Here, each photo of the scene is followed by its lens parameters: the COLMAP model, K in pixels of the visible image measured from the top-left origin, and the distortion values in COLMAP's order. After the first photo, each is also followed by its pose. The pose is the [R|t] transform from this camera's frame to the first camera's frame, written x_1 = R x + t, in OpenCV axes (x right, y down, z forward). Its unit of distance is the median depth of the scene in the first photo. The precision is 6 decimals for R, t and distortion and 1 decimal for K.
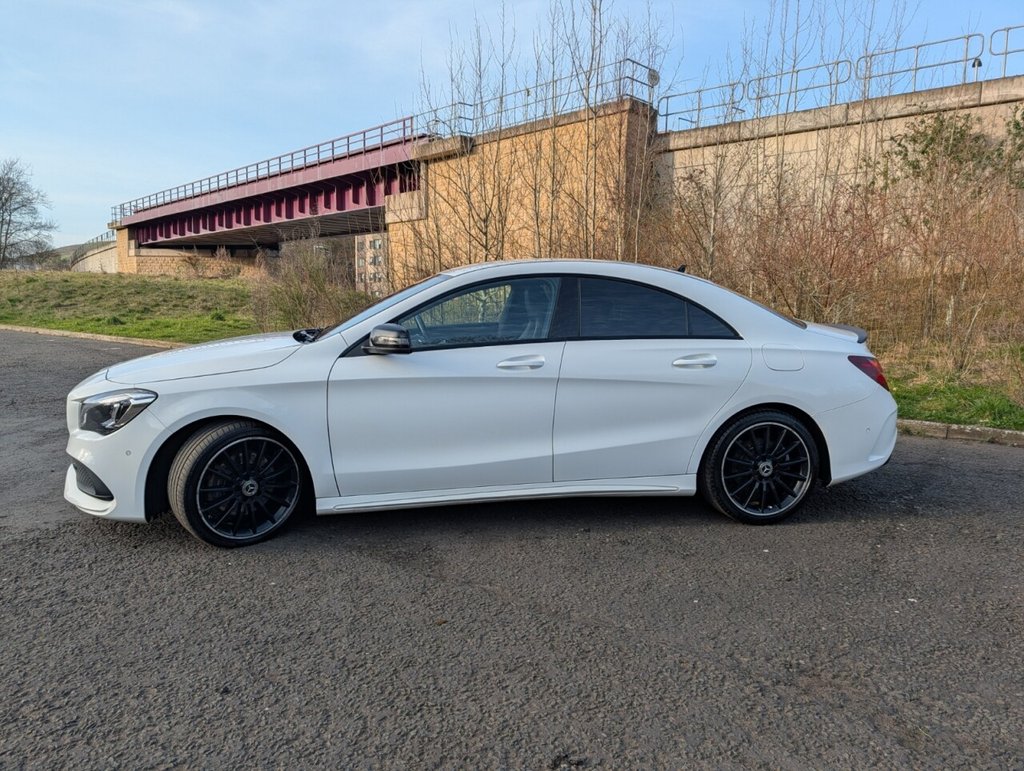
lens RADIAL K [[731.1, 0, 508.2], [0, 731.1, 378.7], [0, 0, 1]] dist [0.012712, -0.002653]
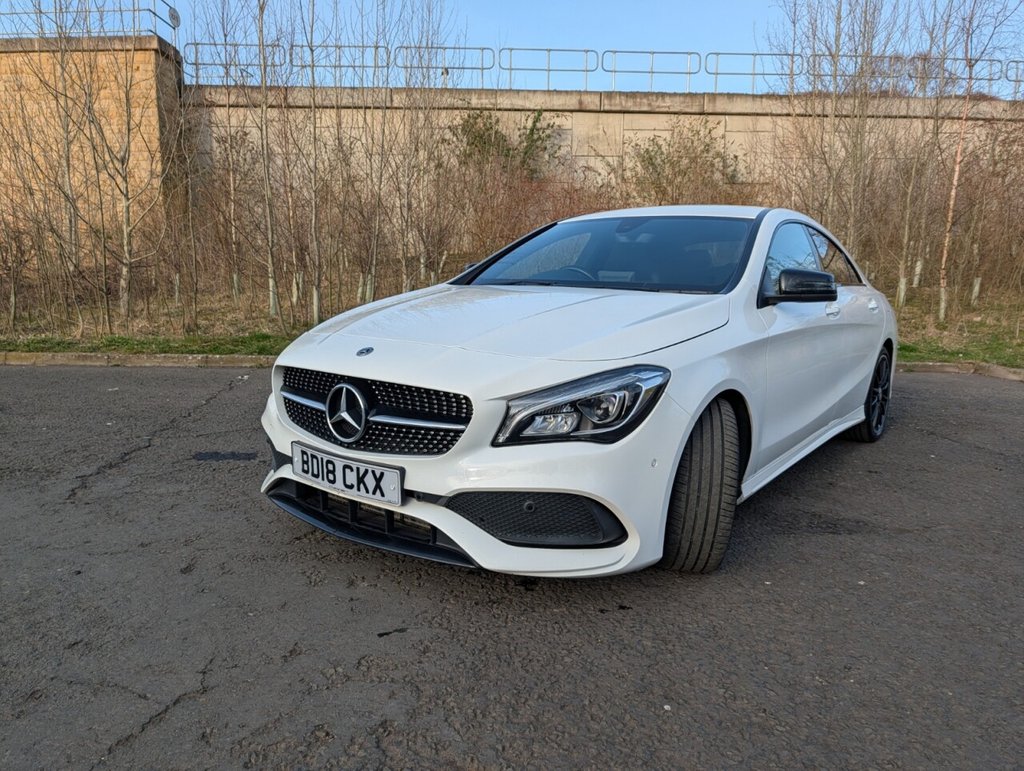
lens RADIAL K [[731.1, 0, 508.2], [0, 731.1, 378.7], [0, 0, 1]] dist [0.012712, -0.002653]
pose [[0.731279, -0.093448, 0.675647, -0.202981], [0.072744, 0.995606, 0.058967, -0.004046], [-0.678188, 0.006028, 0.734864, 0.118868]]
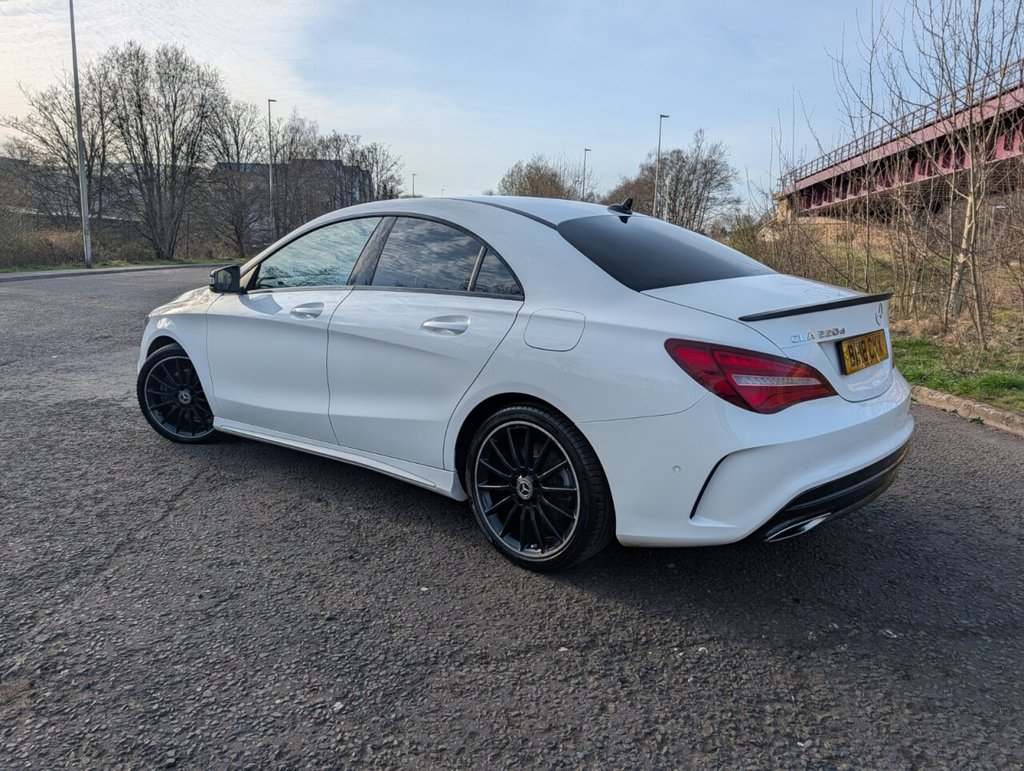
lens RADIAL K [[780.0, 0, 512.0], [0, 780.0, 385.5], [0, 0, 1]] dist [0.039422, -0.034340]
pose [[0.593106, 0.117456, -0.796510, 0.206129], [-0.089728, 0.992782, 0.079585, -0.006851], [0.800109, 0.024267, 0.599364, 0.122926]]
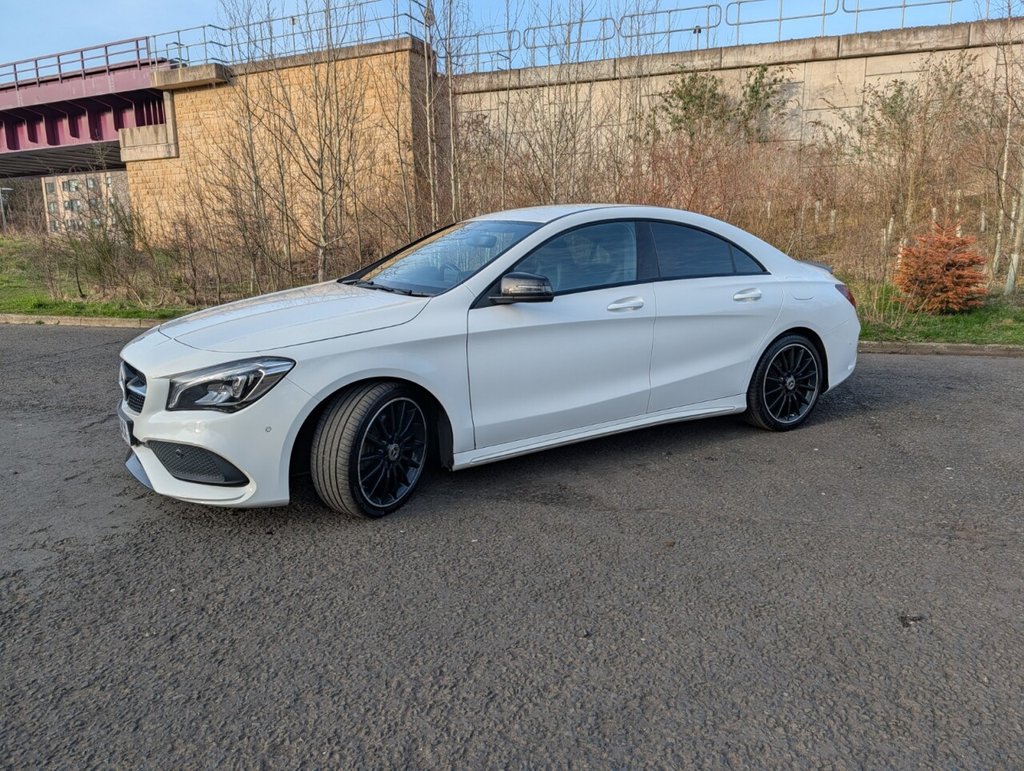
lens RADIAL K [[727.1, 0, 532.7], [0, 727.1, 377.4], [0, 0, 1]] dist [0.015937, -0.006294]
pose [[0.927122, -0.090152, 0.363753, -0.104206], [0.063468, 0.994385, 0.084682, -0.002996], [-0.369345, -0.055424, 0.927638, 0.013271]]
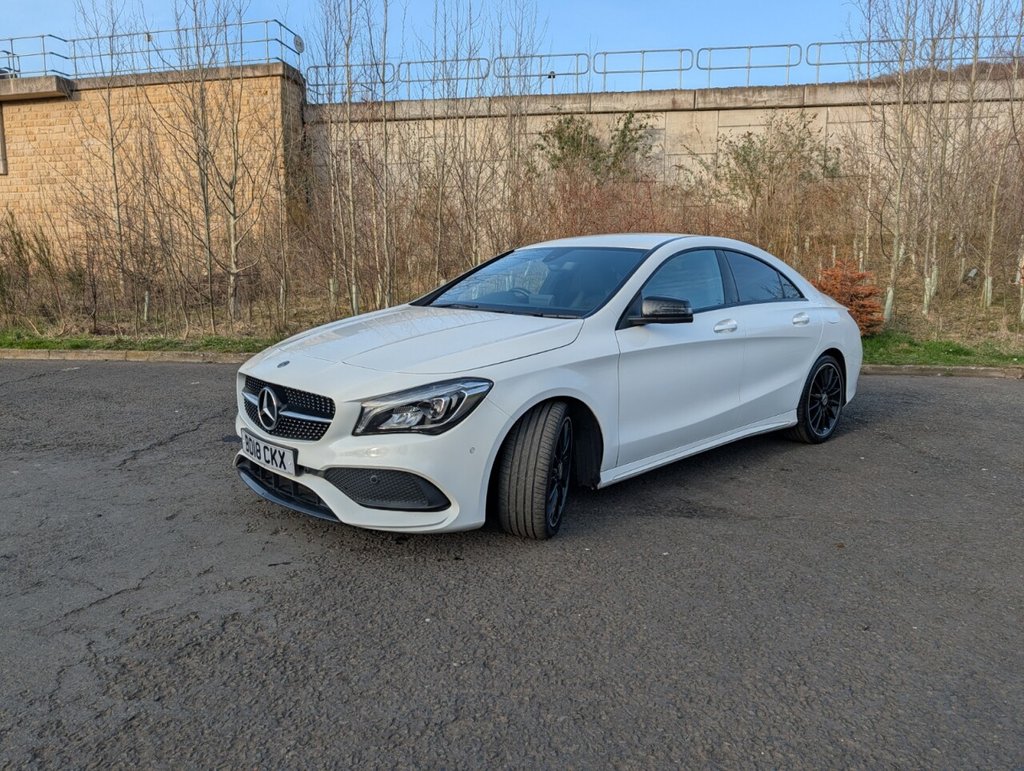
lens RADIAL K [[727.6, 0, 508.8], [0, 727.6, 372.9], [0, 0, 1]] dist [0.013476, -0.003869]
pose [[0.836185, -0.084875, 0.541841, -0.183255], [0.069570, 0.996387, 0.048714, -0.005903], [-0.544017, -0.003038, 0.839068, 0.048782]]
